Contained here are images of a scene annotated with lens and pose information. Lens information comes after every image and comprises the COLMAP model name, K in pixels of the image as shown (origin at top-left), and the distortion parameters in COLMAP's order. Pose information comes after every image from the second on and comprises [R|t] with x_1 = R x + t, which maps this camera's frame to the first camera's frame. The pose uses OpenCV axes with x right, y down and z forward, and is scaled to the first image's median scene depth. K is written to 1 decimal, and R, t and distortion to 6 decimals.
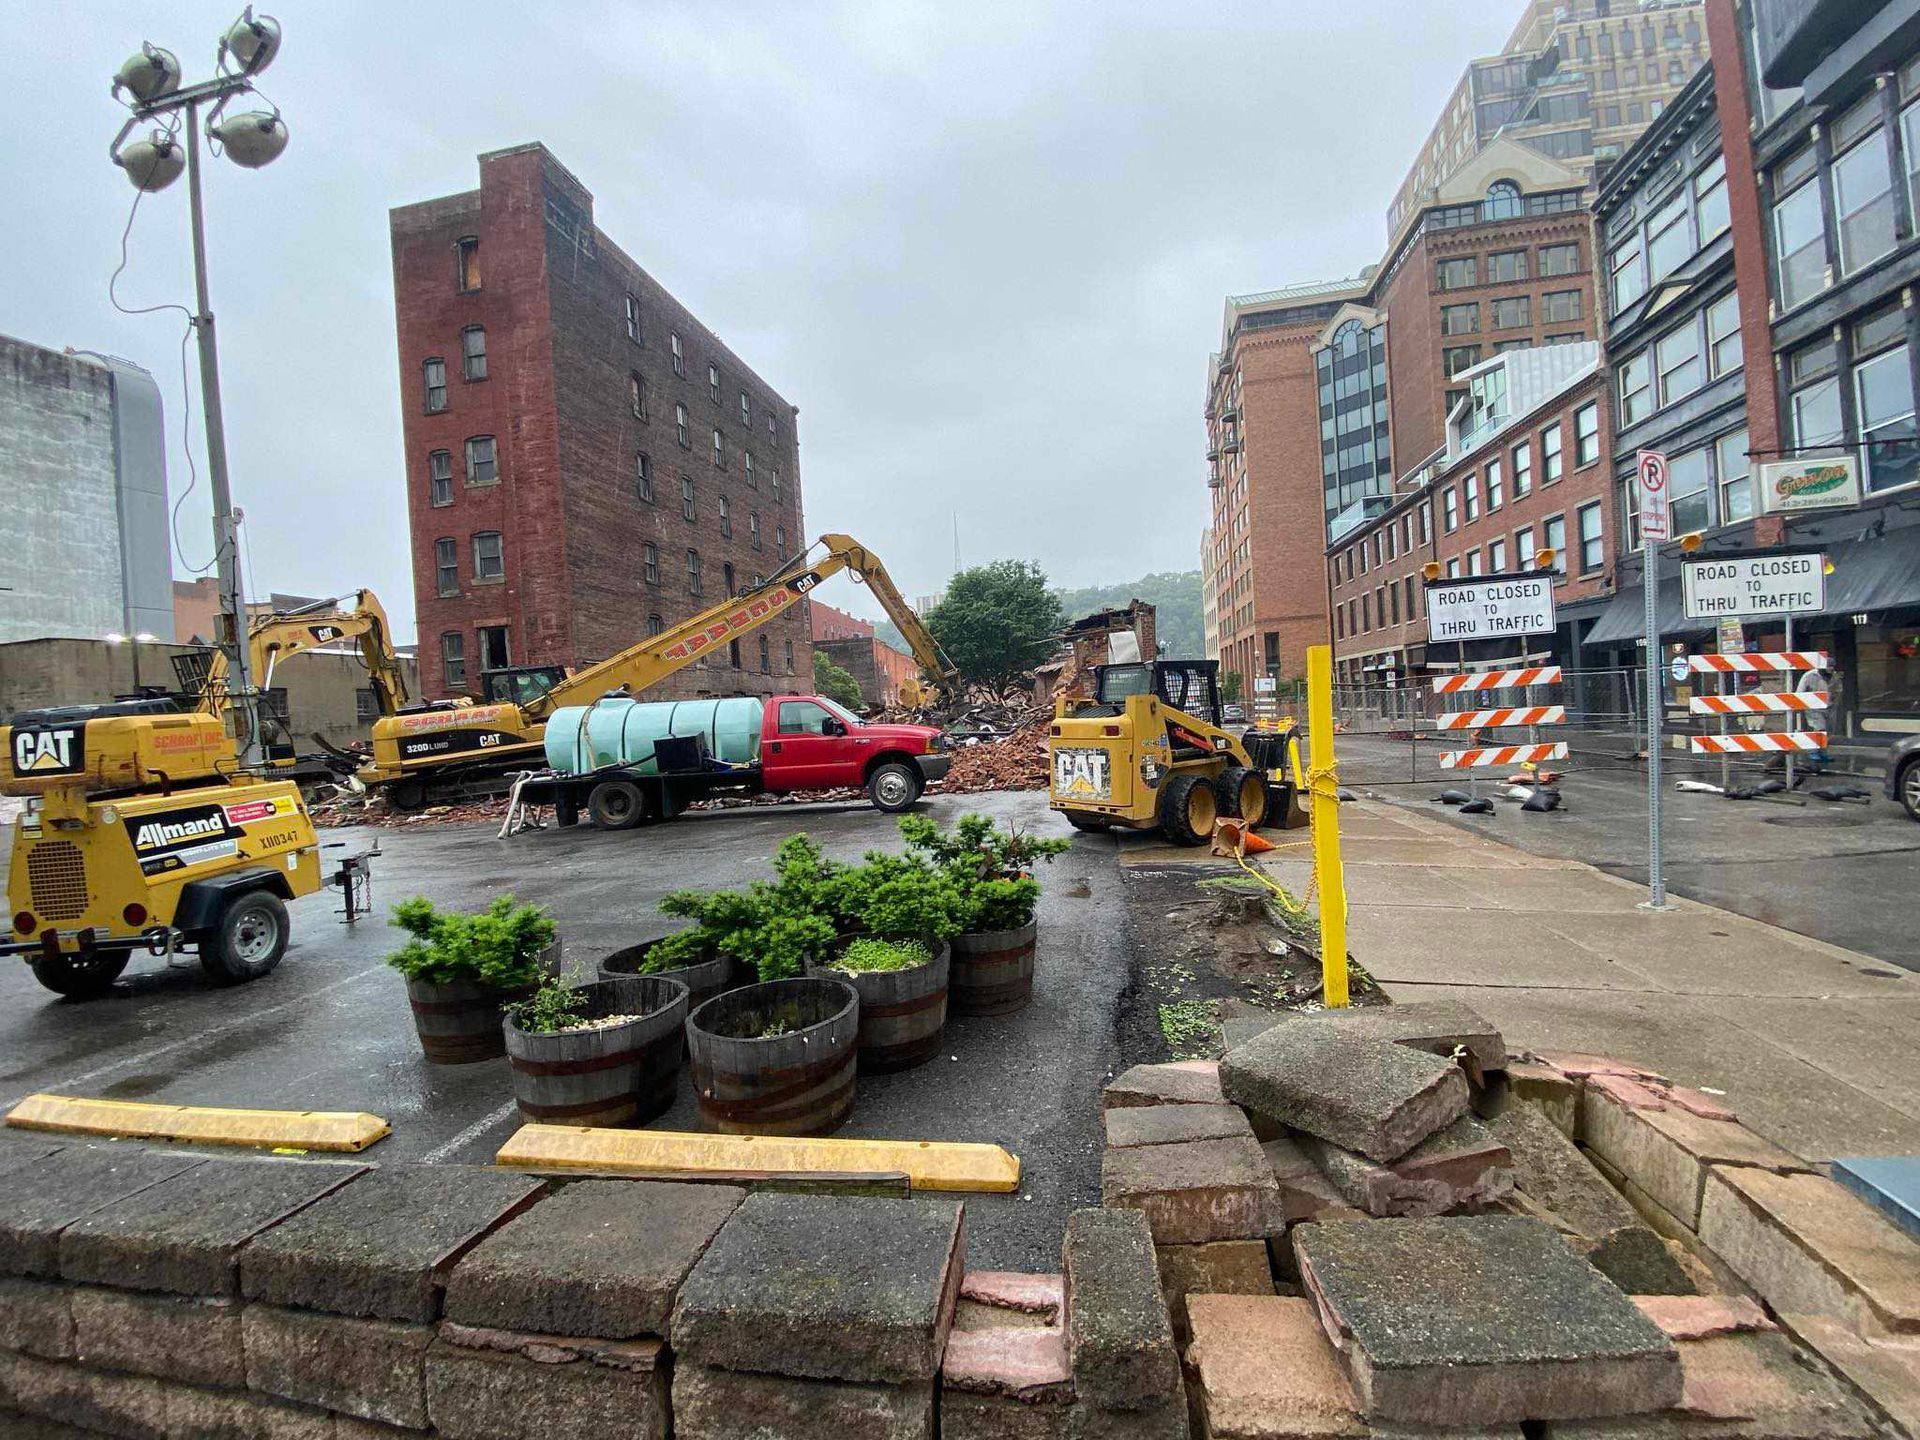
lens RADIAL K [[788.3, 0, 962.8], [0, 788.3, 713.8], [0, 0, 1]] dist [0.029768, -0.026507]
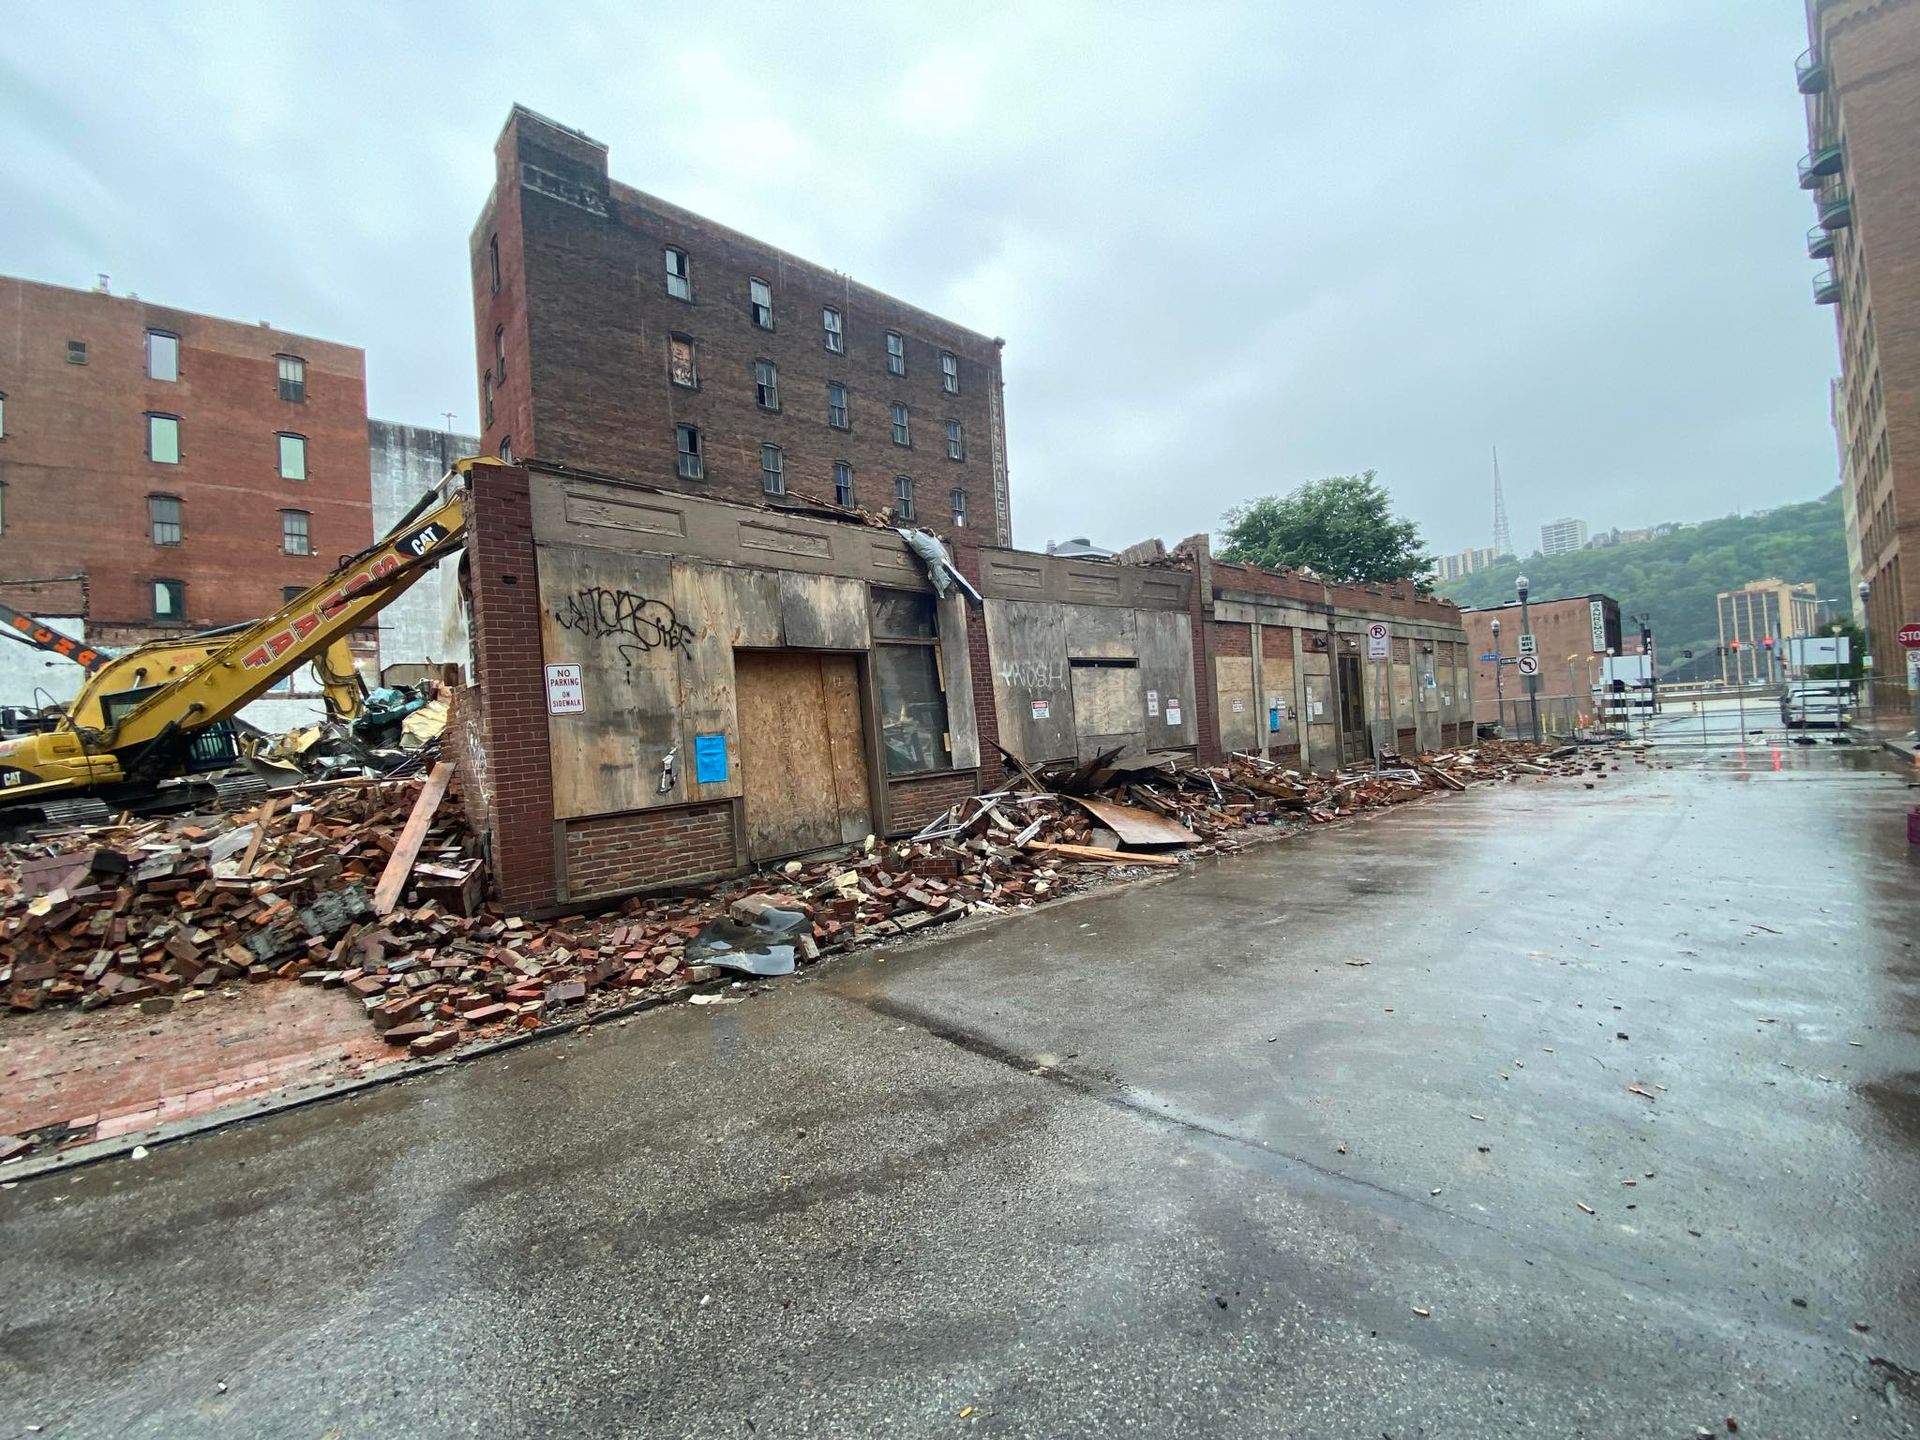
lens RADIAL K [[788.3, 0, 962.8], [0, 788.3, 713.8], [0, 0, 1]] dist [0.029768, -0.026507]
pose [[0.812493, -0.005199, -0.582948, 0.468098], [0.012786, 0.999879, 0.008904, -0.019983], [0.582831, -0.014688, 0.812460, 0.621050]]
